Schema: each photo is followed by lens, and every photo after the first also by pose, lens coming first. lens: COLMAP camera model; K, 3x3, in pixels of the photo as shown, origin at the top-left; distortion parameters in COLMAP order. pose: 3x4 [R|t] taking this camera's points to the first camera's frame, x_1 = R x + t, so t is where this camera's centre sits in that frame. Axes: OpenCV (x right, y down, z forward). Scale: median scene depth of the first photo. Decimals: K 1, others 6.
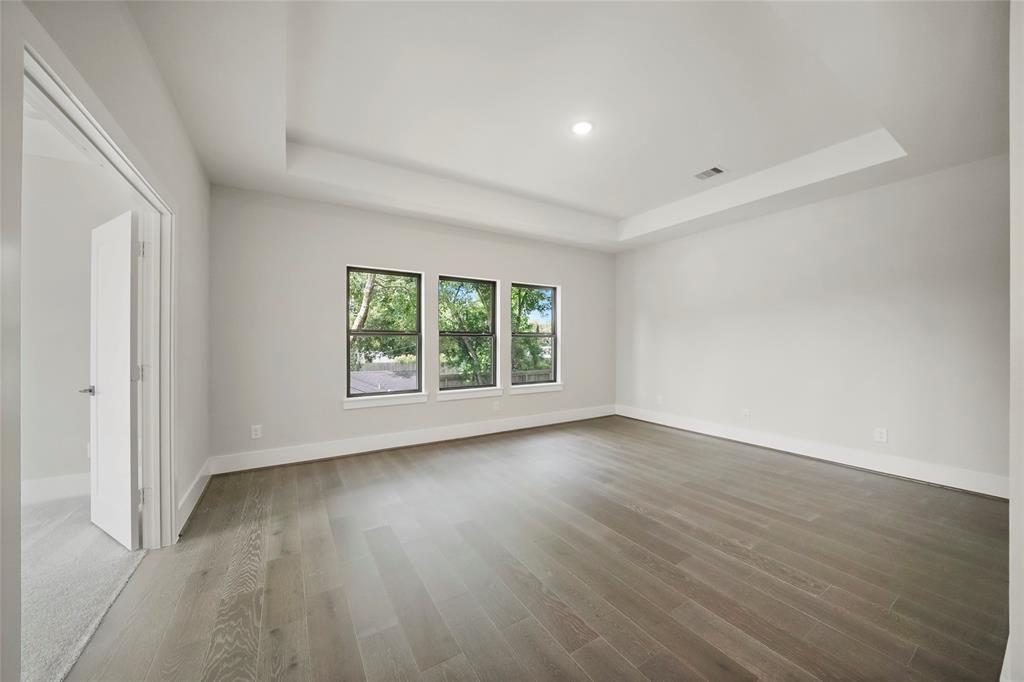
lens RADIAL K [[357.6, 0, 512.6], [0, 357.6, 341.9], [0, 0, 1]] dist [-0.015586, -0.000395]
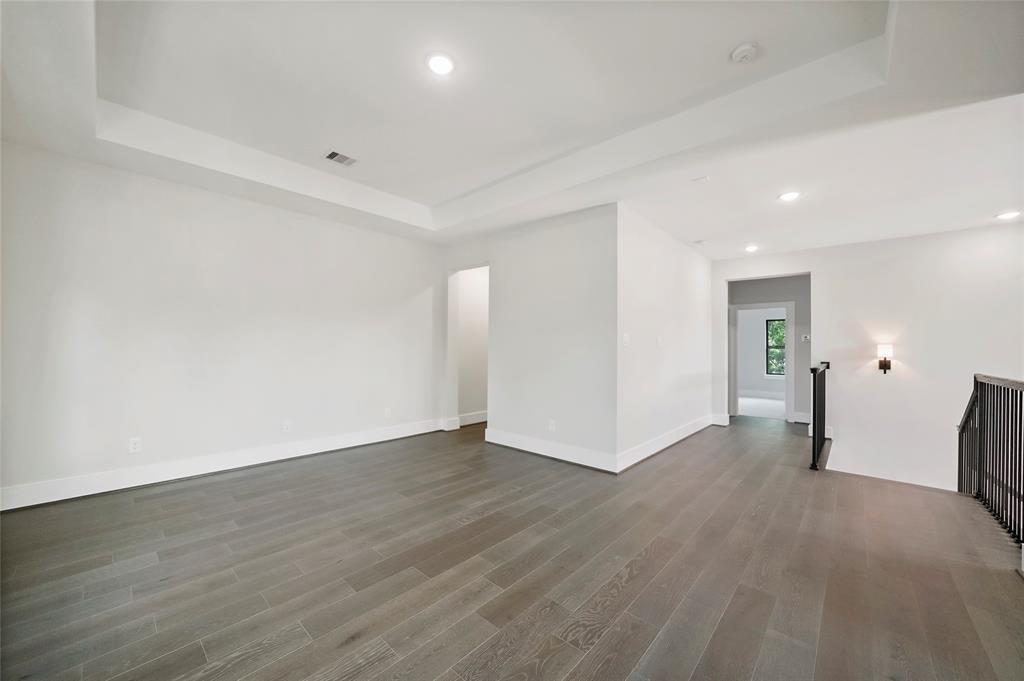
lens RADIAL K [[370.9, 0, 514.4], [0, 370.9, 348.7], [0, 0, 1]] dist [-0.014117, 0.000381]
pose [[-0.255071, 0.001259, 0.966921, -0.603838], [-0.005915, 0.999978, -0.002863, 0.007687], [-0.966904, -0.006449, -0.255058, 1.059091]]
